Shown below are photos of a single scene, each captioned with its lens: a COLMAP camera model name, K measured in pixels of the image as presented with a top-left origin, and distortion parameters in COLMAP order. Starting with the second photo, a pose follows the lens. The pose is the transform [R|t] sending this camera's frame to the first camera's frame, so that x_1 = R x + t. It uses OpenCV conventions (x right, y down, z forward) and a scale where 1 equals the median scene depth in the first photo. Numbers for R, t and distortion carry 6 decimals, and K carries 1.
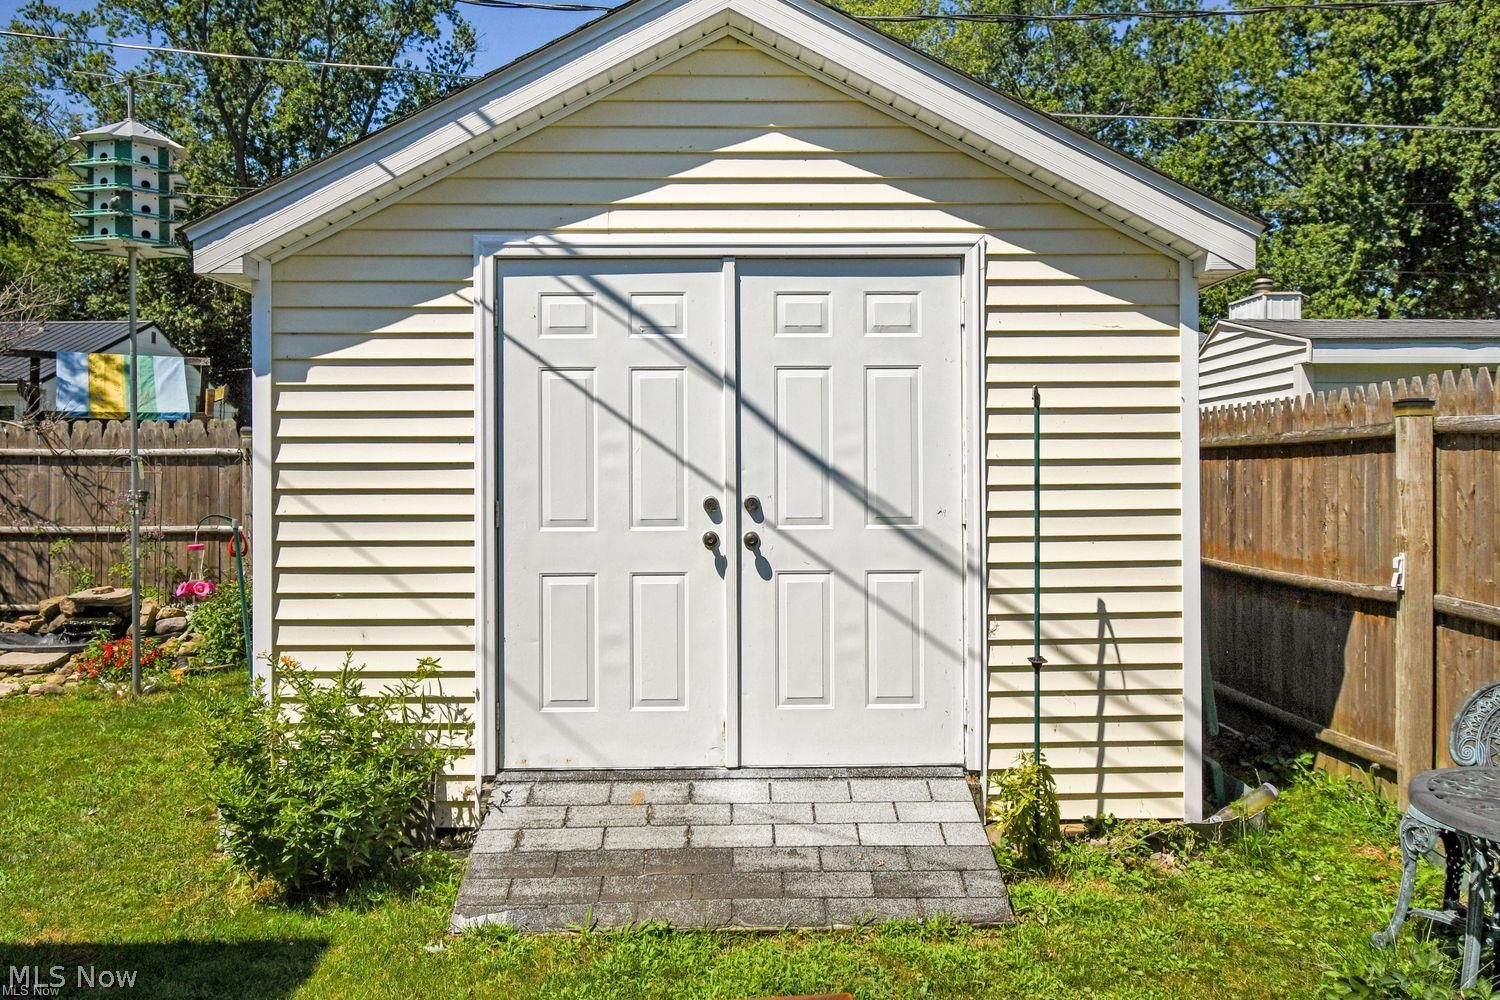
lens RADIAL K [[1023.5, 0, 750.6], [0, 1023.5, 474.3], [0, 0, 1]] dist [-0.006624, -0.003856]
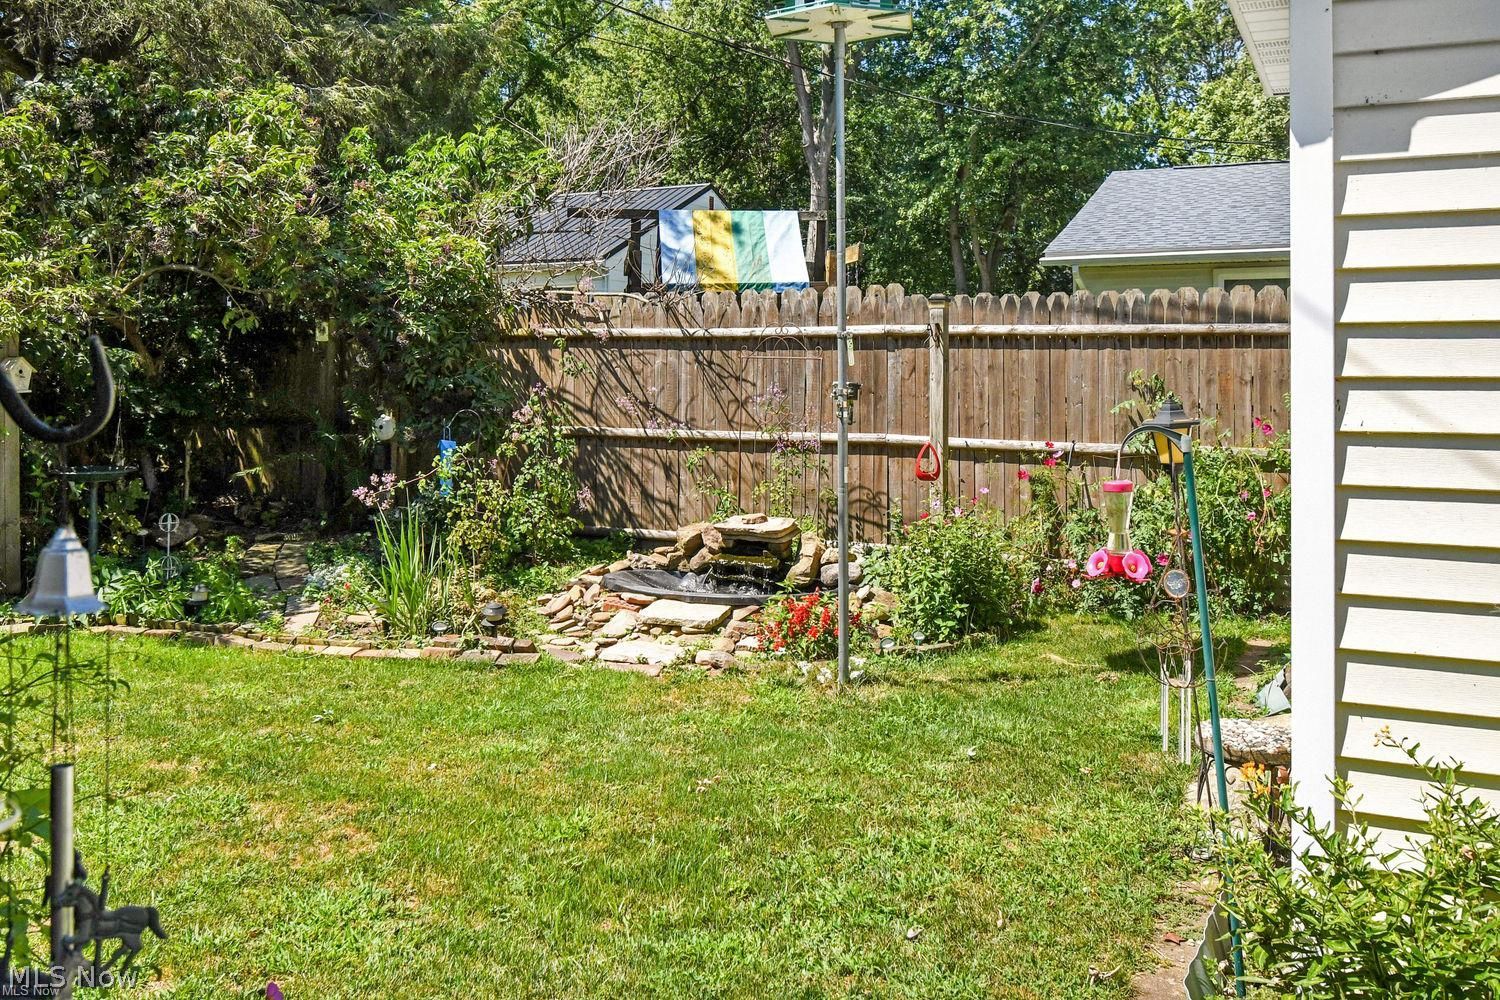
lens RADIAL K [[1322.7, 0, 750.8], [0, 1322.7, 369.7], [0, 0, 1]] dist [0.011197, 0.002825]
pose [[0.890868, 0.002721, -0.454253, -0.189259], [-0.002300, 0.999996, 0.001481, 0.004696], [0.454256, -0.000275, 0.890871, 0.139564]]
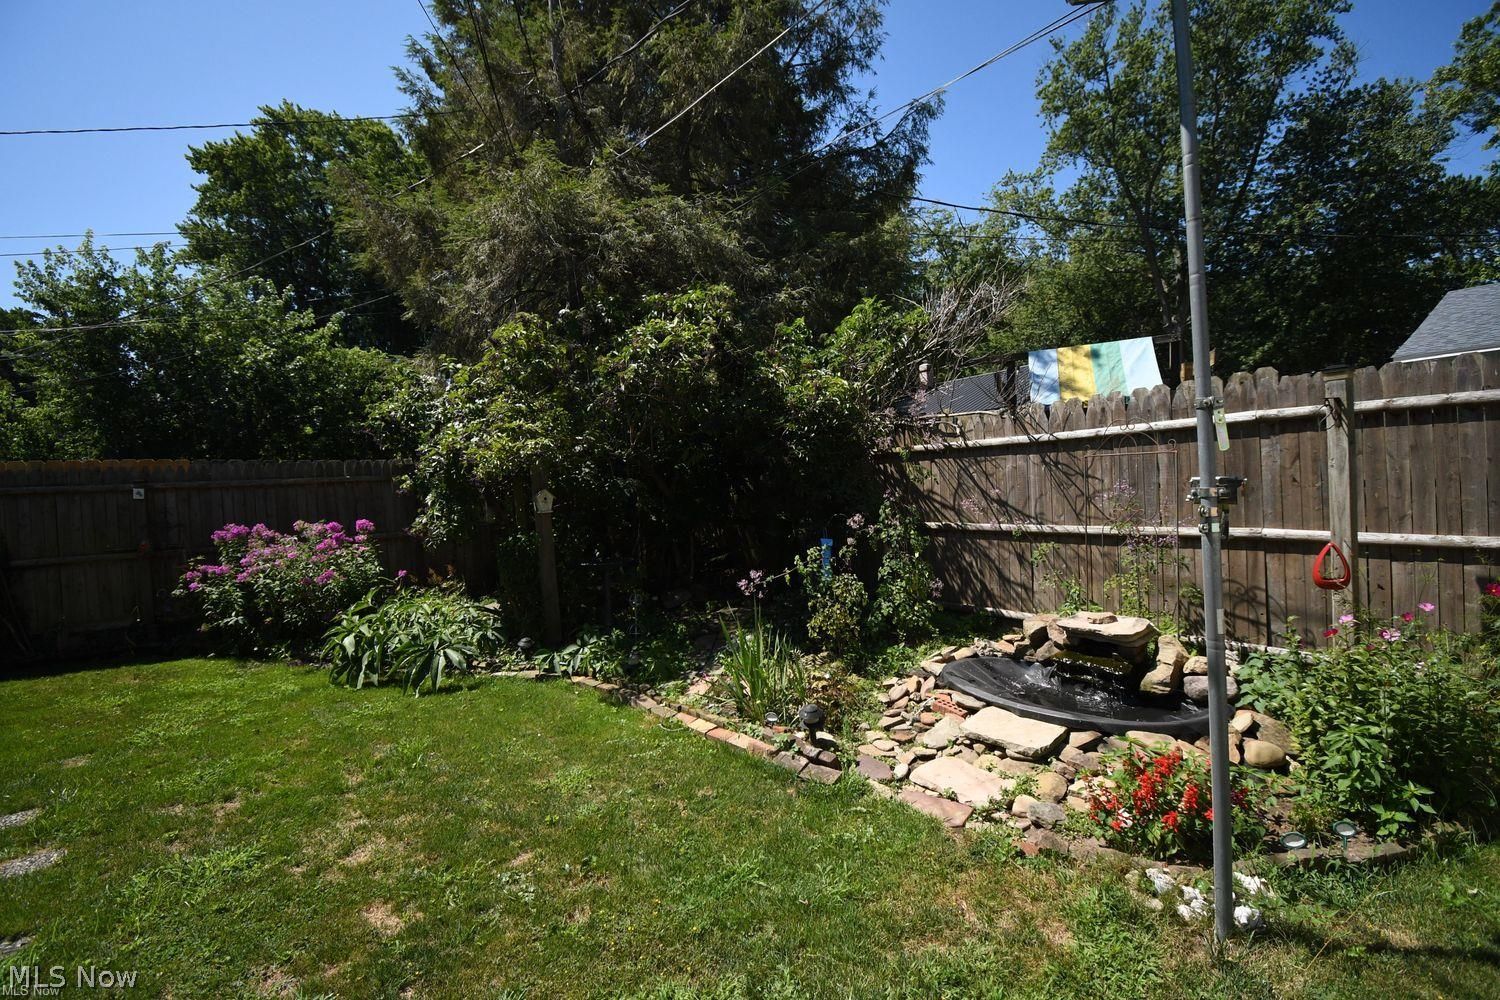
lens RADIAL K [[660.6, 0, 750.0], [0, 660.6, 500.0], [0, 0, 1]] dist [0.022073, -0.025874]
pose [[0.541615, -0.010713, -0.840559, -0.343371], [0.050756, 0.998511, 0.019978, 0.007019], [0.839093, -0.053484, 0.541352, 0.496501]]
